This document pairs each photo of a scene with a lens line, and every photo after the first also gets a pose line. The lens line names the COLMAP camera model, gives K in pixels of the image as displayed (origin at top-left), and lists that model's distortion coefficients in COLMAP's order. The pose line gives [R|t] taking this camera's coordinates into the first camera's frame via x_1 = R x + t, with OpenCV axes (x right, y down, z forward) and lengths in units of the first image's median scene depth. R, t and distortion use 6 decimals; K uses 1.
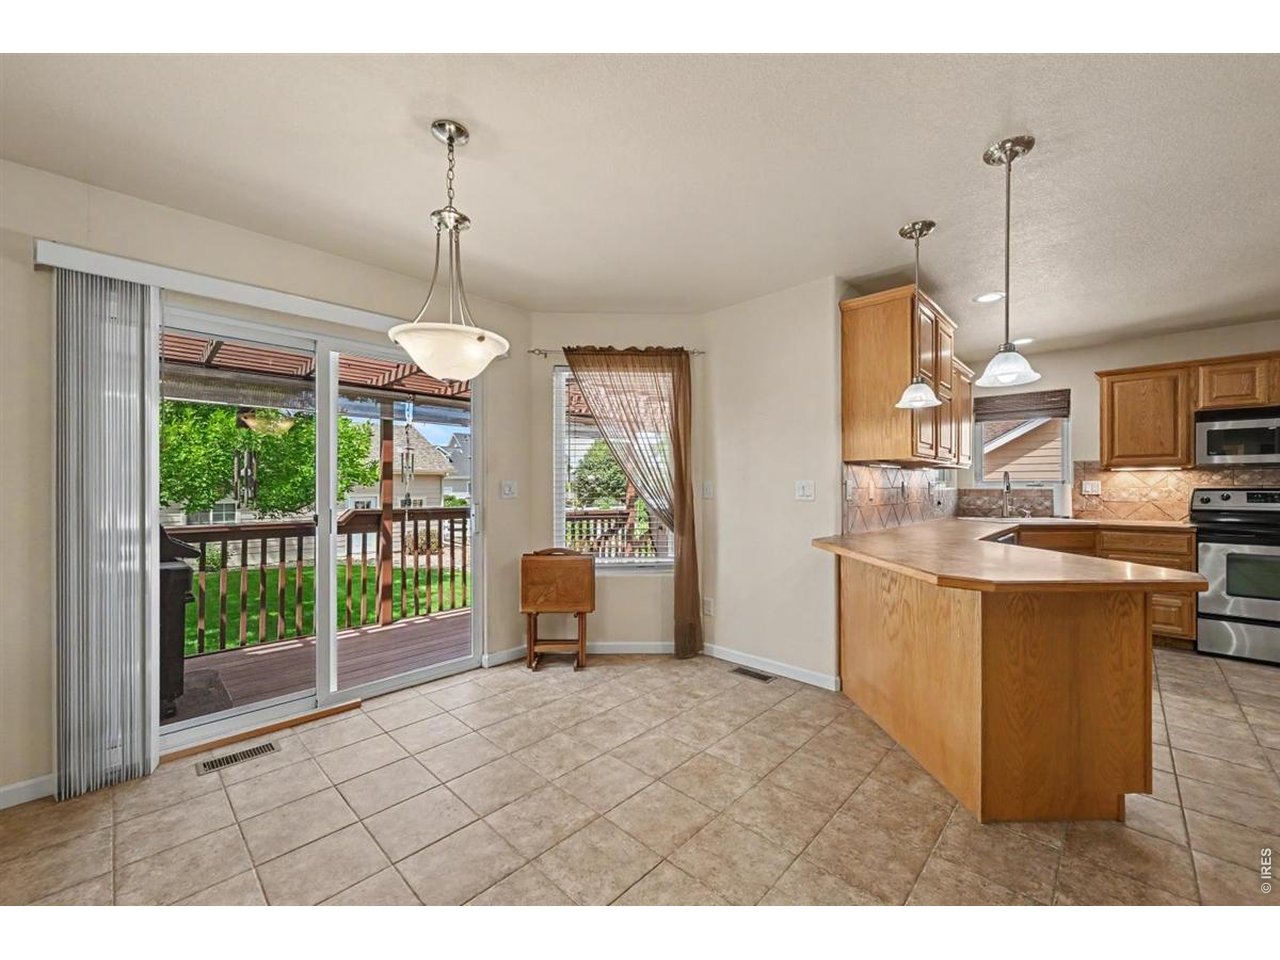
lens RADIAL K [[506.7, 0, 639.0], [0, 506.7, 482.4], [0, 0, 1]] dist [0.001927, 0.000255]
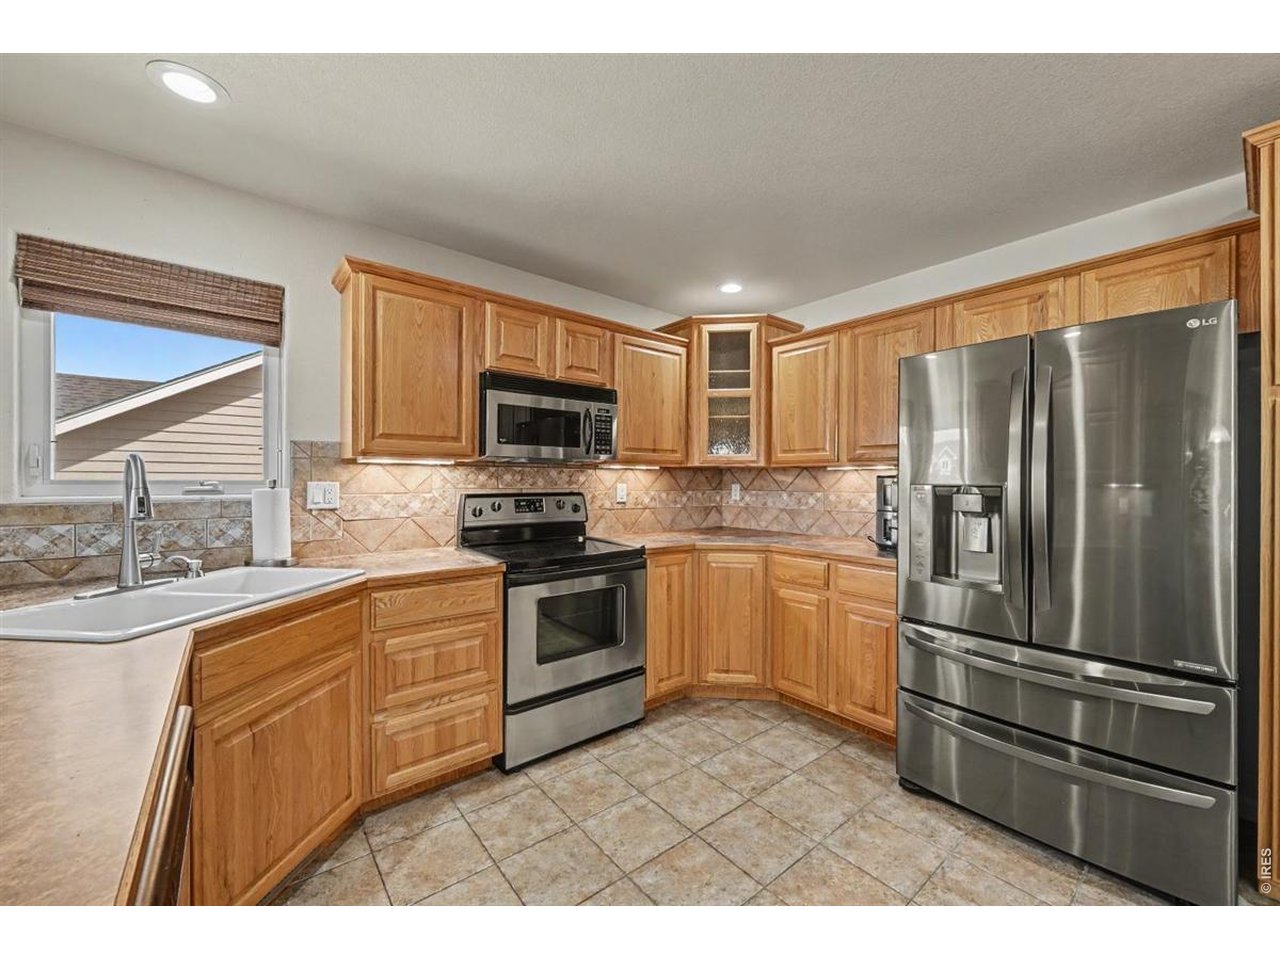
lens RADIAL K [[506.7, 0, 639.0], [0, 506.7, 482.4], [0, 0, 1]] dist [0.001927, 0.000255]
pose [[0.118822, -0.002545, 0.992912, 0.452730], [-0.011085, 0.999931, 0.003889, -0.007937], [-0.992854, -0.011469, 0.118785, 0.664037]]
